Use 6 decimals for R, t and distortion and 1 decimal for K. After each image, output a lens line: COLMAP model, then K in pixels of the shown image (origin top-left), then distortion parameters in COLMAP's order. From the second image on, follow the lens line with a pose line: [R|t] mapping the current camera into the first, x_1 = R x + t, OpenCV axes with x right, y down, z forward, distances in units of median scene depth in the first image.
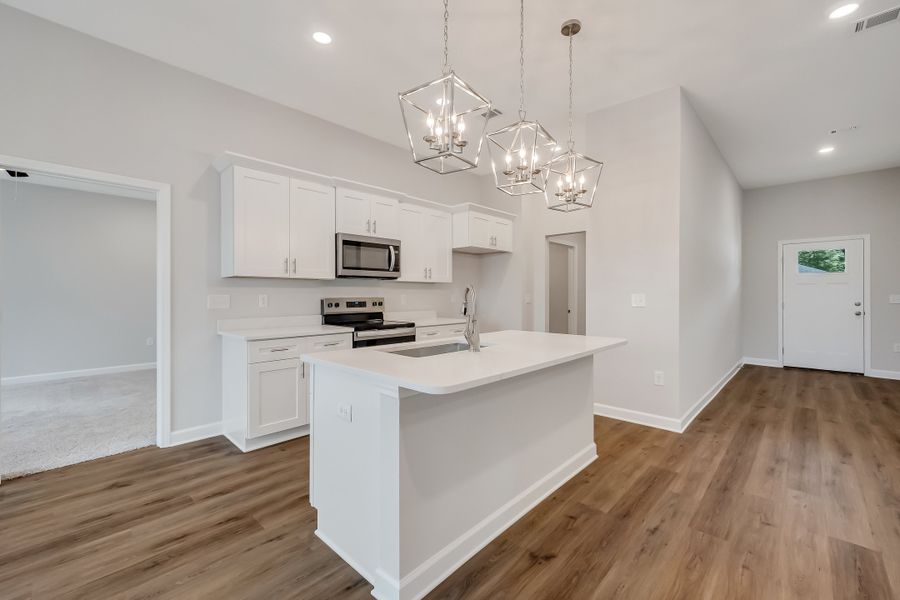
lens RADIAL K [[381.9, 0, 450.6], [0, 381.9, 292.3], [0, 0, 1]] dist [-0.002090, 0.001552]
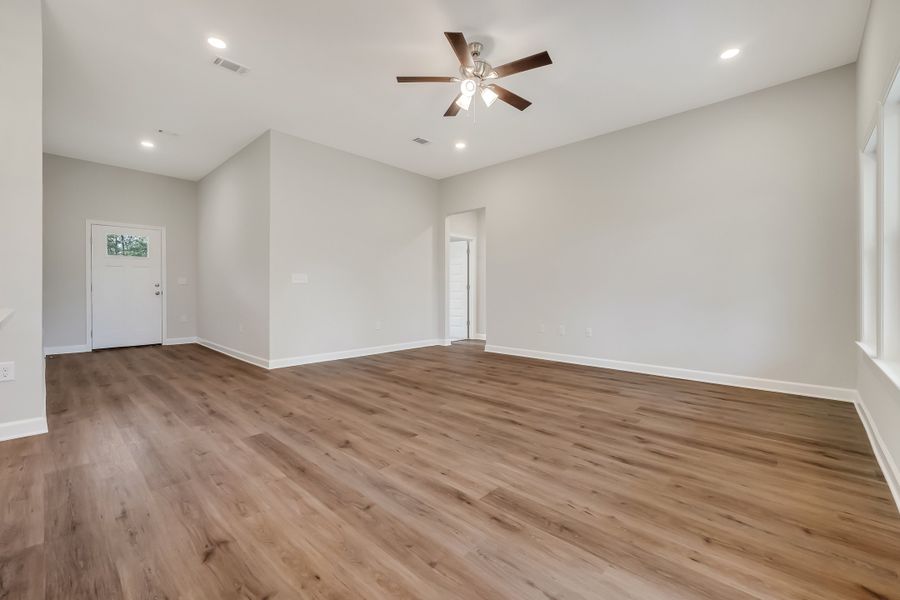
lens RADIAL K [[381.9, 0, 455.5], [0, 381.9, 296.6], [0, 0, 1]] dist [-0.002090, 0.001552]
pose [[-0.026265, -0.013124, 0.999569, -0.294672], [-0.003529, 0.999909, 0.013035, 0.100661], [-0.999649, -0.003185, -0.026309, 0.236347]]
